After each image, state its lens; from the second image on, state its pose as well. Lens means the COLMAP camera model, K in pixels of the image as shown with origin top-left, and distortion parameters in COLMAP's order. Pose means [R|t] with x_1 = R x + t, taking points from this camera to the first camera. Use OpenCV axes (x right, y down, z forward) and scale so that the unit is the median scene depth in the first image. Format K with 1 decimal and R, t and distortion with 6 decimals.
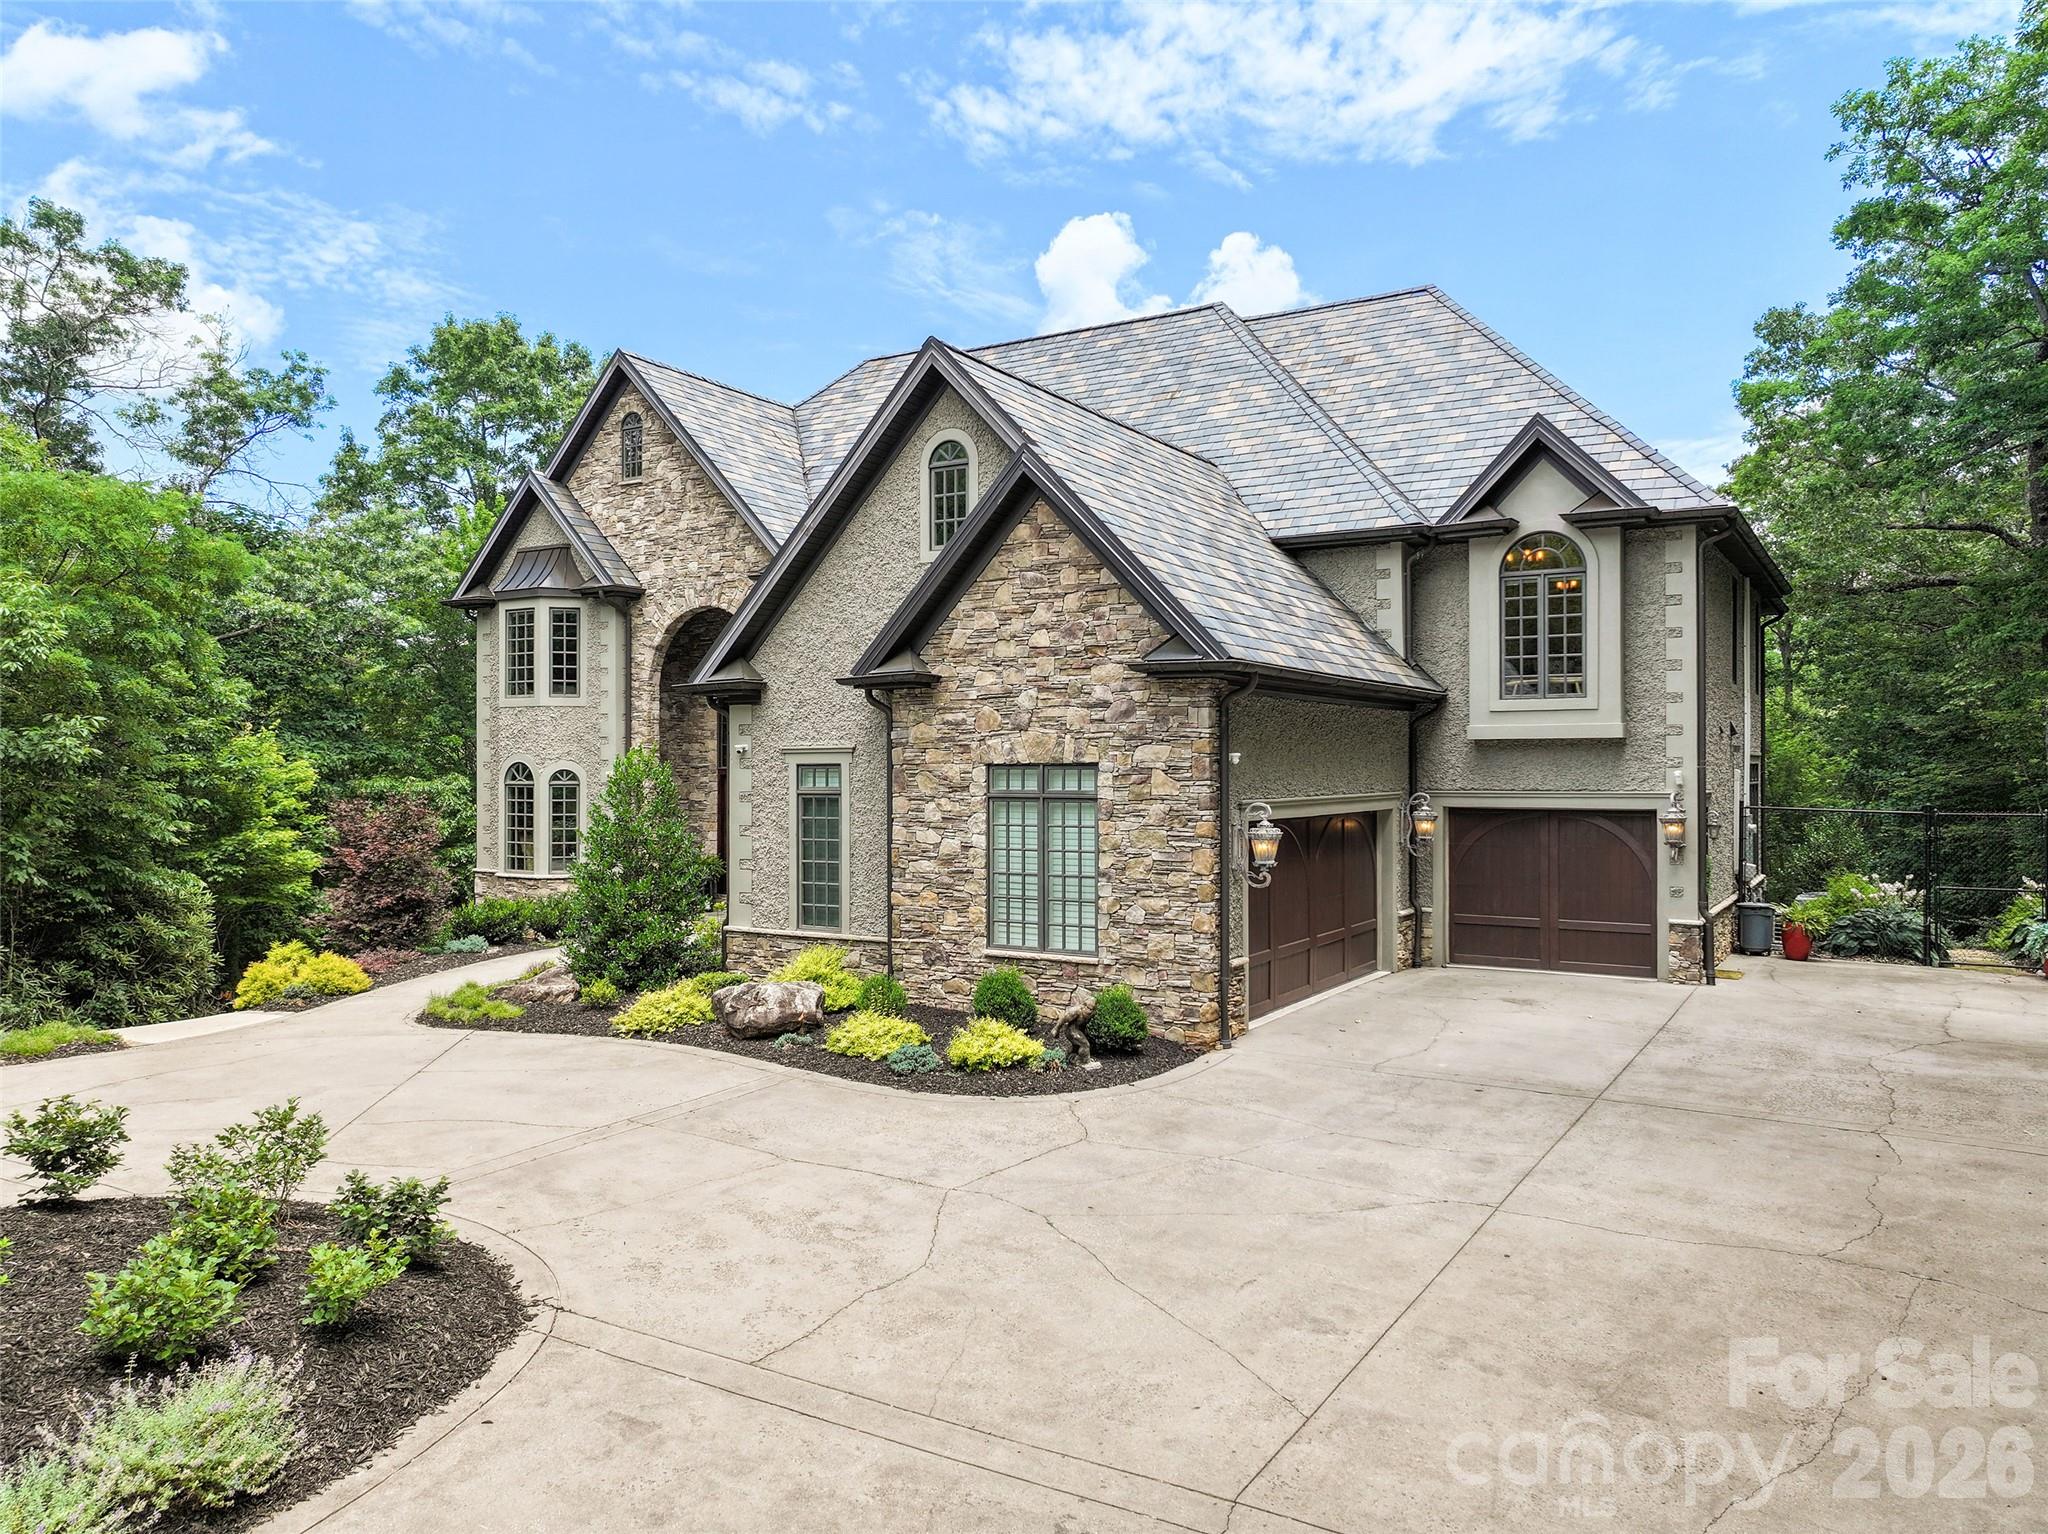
lens RADIAL K [[1426.9, 0, 1021.3], [0, 1426.9, 767.4], [0, 0, 1]] dist [0.003804, 0.000446]
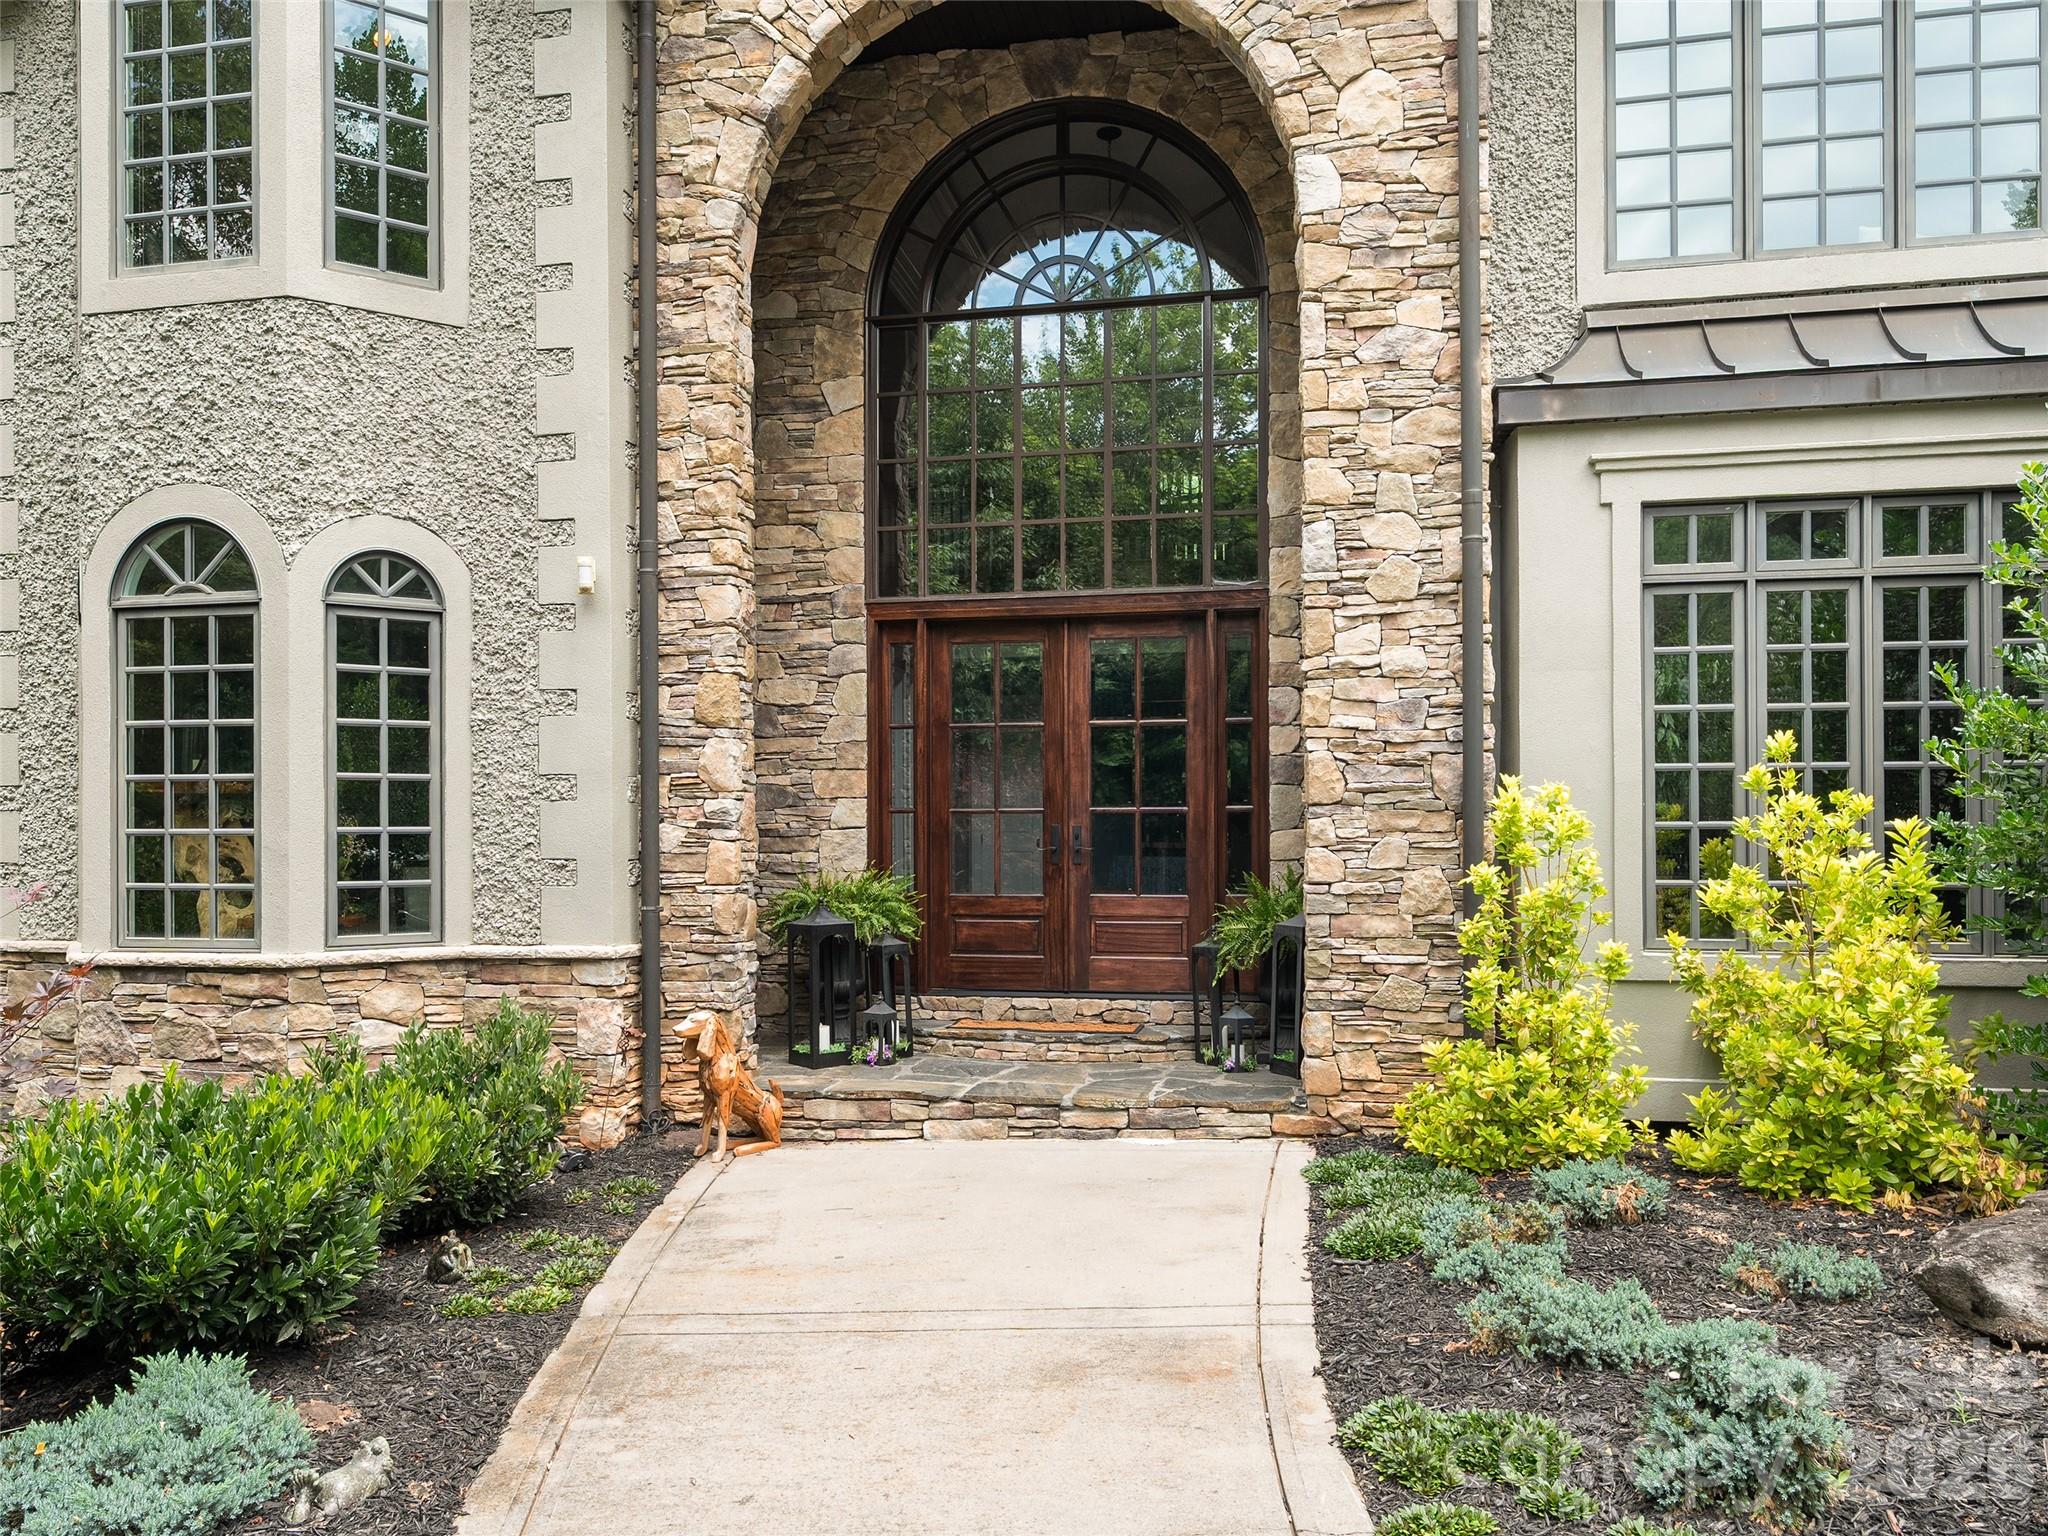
lens RADIAL K [[1469.0, 0, 1018.6], [0, 1469.0, 823.9], [0, 0, 1]] dist [-0.006771, -0.001934]
pose [[0.938826, -0.003320, 0.344376, -0.304569], [0.003171, 0.999994, 0.000995, 0.051970], [-0.344378, 0.000158, 0.938831, 0.707751]]
